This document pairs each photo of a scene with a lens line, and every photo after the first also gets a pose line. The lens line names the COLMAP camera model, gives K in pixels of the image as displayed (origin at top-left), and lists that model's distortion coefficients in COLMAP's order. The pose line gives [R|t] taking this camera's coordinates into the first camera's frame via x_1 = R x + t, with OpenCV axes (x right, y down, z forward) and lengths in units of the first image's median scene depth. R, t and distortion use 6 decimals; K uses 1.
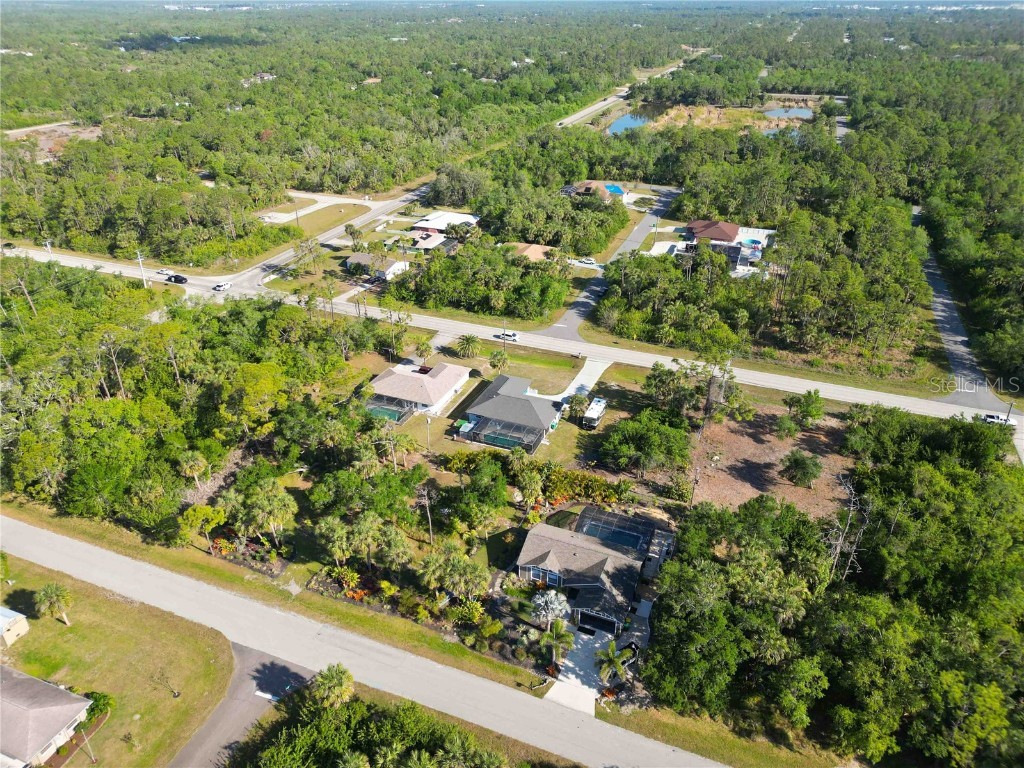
lens RADIAL K [[717.2, 0, 505.2], [0, 717.2, 374.9], [0, 0, 1]] dist [0.050297, -0.042722]
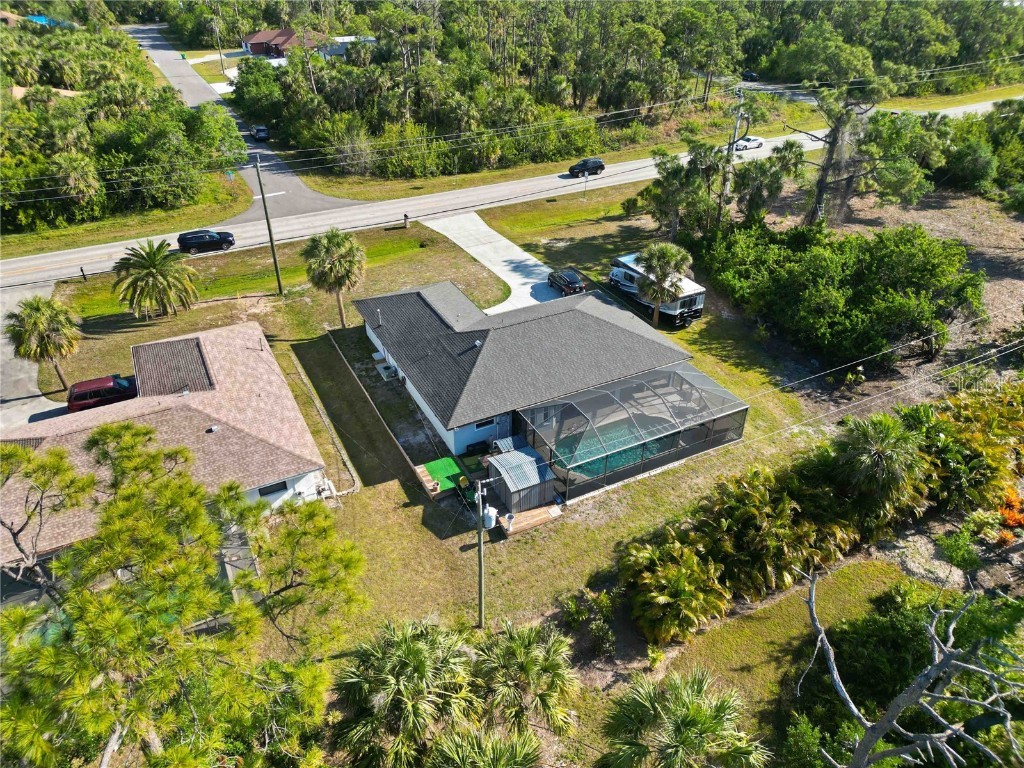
lens RADIAL K [[717.2, 0, 510.9], [0, 717.2, 384.4], [0, 0, 1]] dist [0.050297, -0.042722]
pose [[0.642026, -0.416292, 0.643819, -0.170255], [0.353753, 0.905863, 0.232961, -0.016101], [-0.680192, 0.078186, 0.728853, 0.625220]]
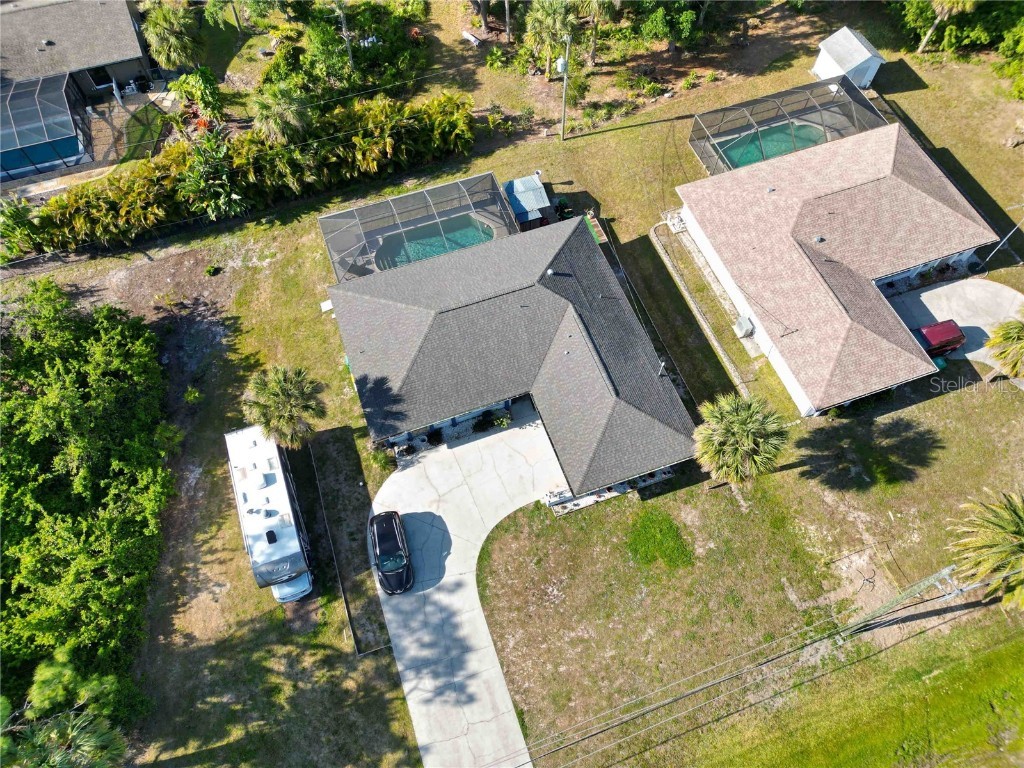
lens RADIAL K [[717.2, 0, 511.1], [0, 717.2, 382.8], [0, 0, 1]] dist [0.050297, -0.042722]
pose [[-0.737392, 0.595855, -0.318134, 0.097132], [-0.306852, 0.124076, 0.943635, -0.195377], [0.601743, 0.793449, 0.091347, 0.811747]]
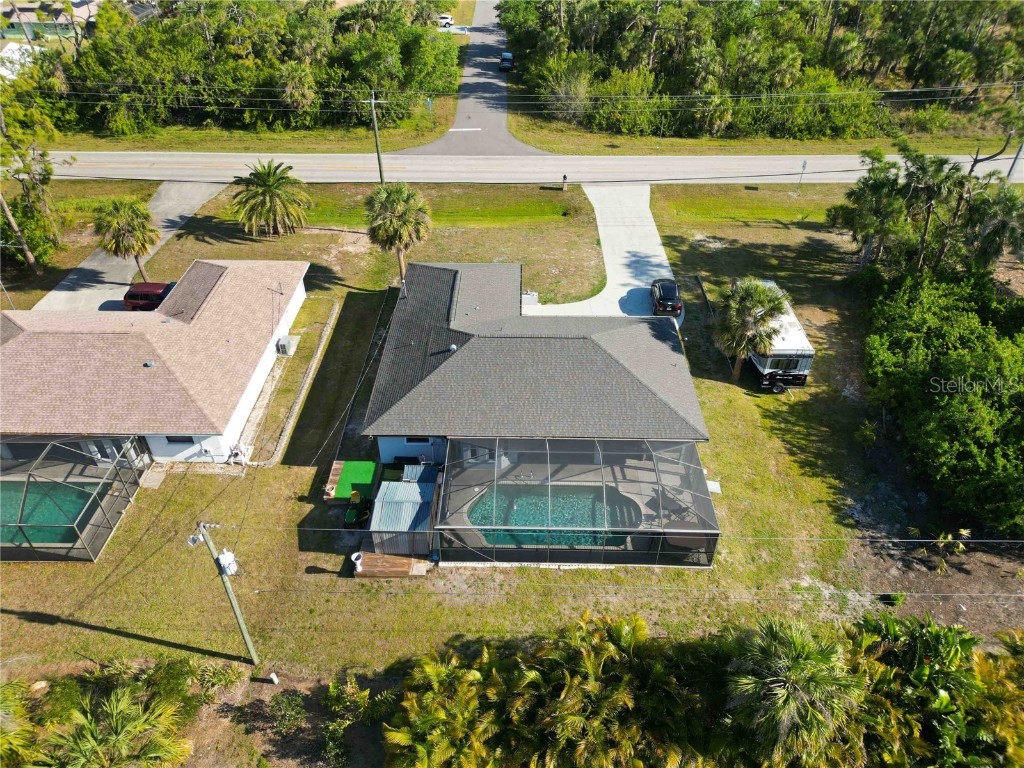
lens RADIAL K [[717.2, 0, 509.1], [0, 717.2, 383.5], [0, 0, 1]] dist [0.050297, -0.042722]
pose [[0.930153, -0.225516, 0.289755, -0.061426], [0.170946, 0.964388, 0.201823, -0.005688], [-0.324951, -0.138194, 0.935580, 0.603226]]
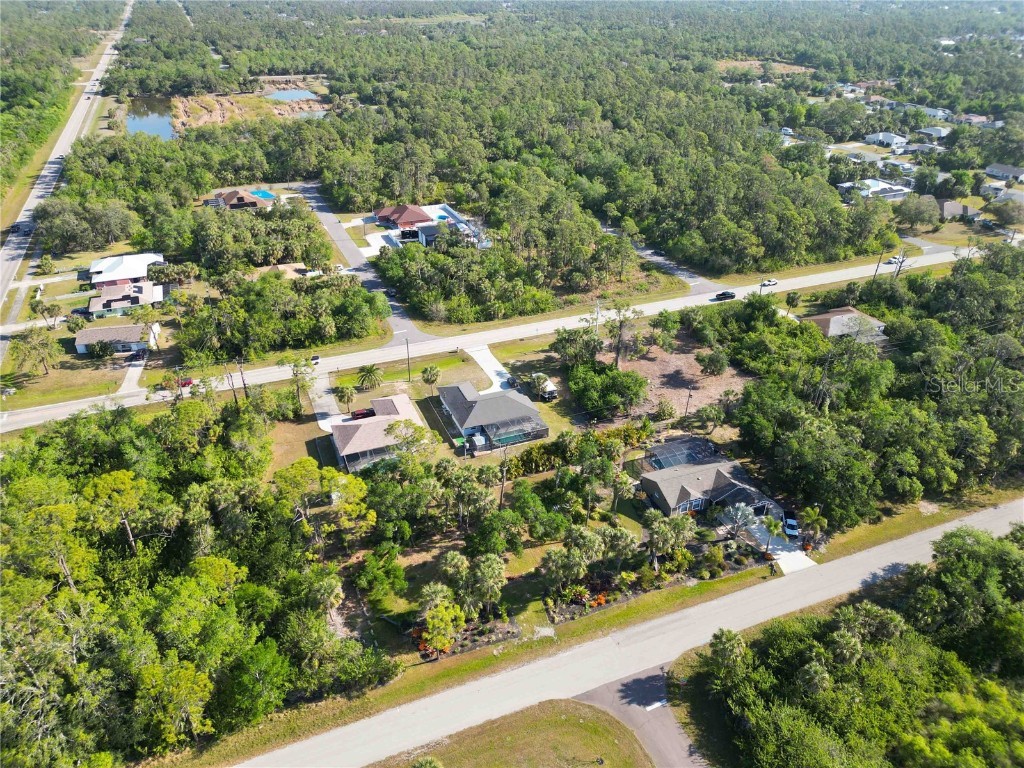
lens RADIAL K [[717.2, 0, 507.1], [0, 717.2, 383.7], [0, 0, 1]] dist [0.050297, -0.042722]
pose [[0.713397, -0.344778, 0.610076, -0.484186], [0.320855, 0.934683, 0.153032, -0.113466], [-0.622990, 0.086573, 0.777424, 0.137926]]
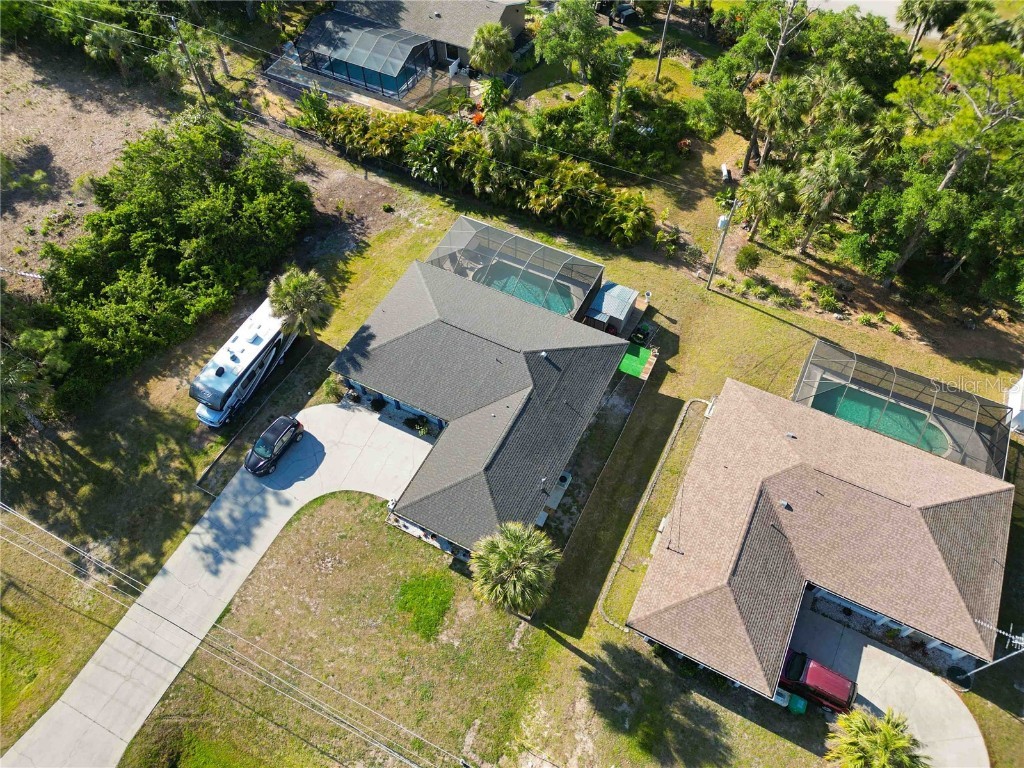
lens RADIAL K [[717.2, 0, 510.9], [0, 717.2, 380.8], [0, 0, 1]] dist [0.050297, -0.042722]
pose [[-0.997116, -0.056294, 0.050905, -0.014006], [0.043838, 0.120325, 0.991766, -0.233089], [-0.061956, 0.991137, -0.117510, 0.852931]]
